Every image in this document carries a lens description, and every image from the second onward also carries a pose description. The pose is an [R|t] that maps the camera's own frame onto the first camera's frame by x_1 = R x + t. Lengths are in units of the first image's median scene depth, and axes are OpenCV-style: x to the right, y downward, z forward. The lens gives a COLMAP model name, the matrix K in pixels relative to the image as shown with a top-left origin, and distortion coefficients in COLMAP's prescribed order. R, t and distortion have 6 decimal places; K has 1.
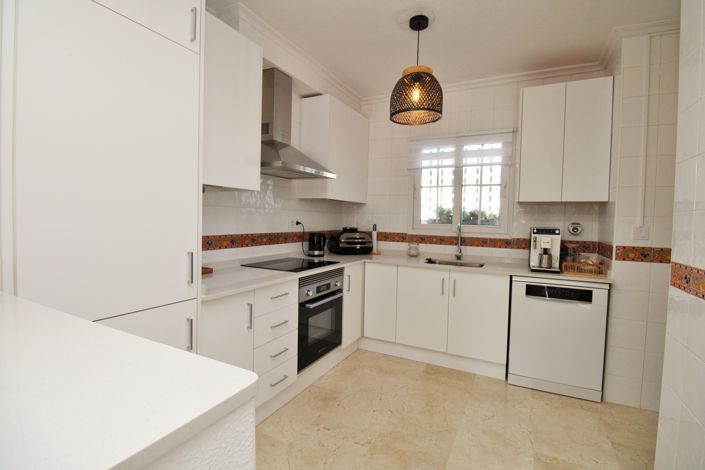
lens RADIAL K [[326.8, 0, 354.3], [0, 326.8, 231.9], [0, 0, 1]] dist [-0.009103, -0.008536]
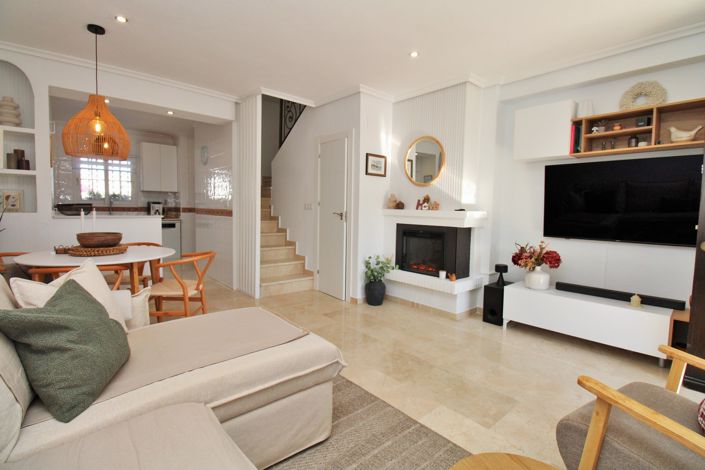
lens RADIAL K [[326.8, 0, 359.2], [0, 326.8, 231.7], [0, 0, 1]] dist [-0.009103, -0.008536]
pose [[0.357634, -0.081265, 0.930319, -1.059292], [0.028651, 0.996692, 0.076049, 0.064178], [-0.933422, -0.000543, 0.358779, -1.200968]]
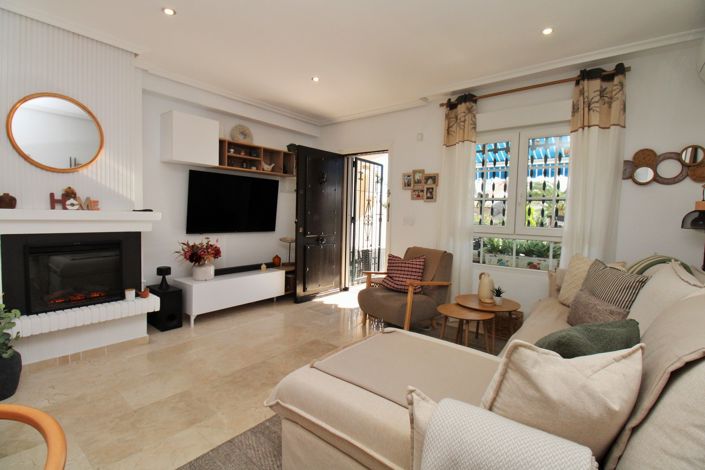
lens RADIAL K [[326.8, 0, 351.2], [0, 326.8, 231.5], [0, 0, 1]] dist [-0.009103, -0.008536]
pose [[-0.979477, -0.058388, 0.192911, -0.623904], [-0.039666, 0.994244, 0.099528, 0.027082], [-0.197612, 0.089833, -0.976155, -0.290014]]
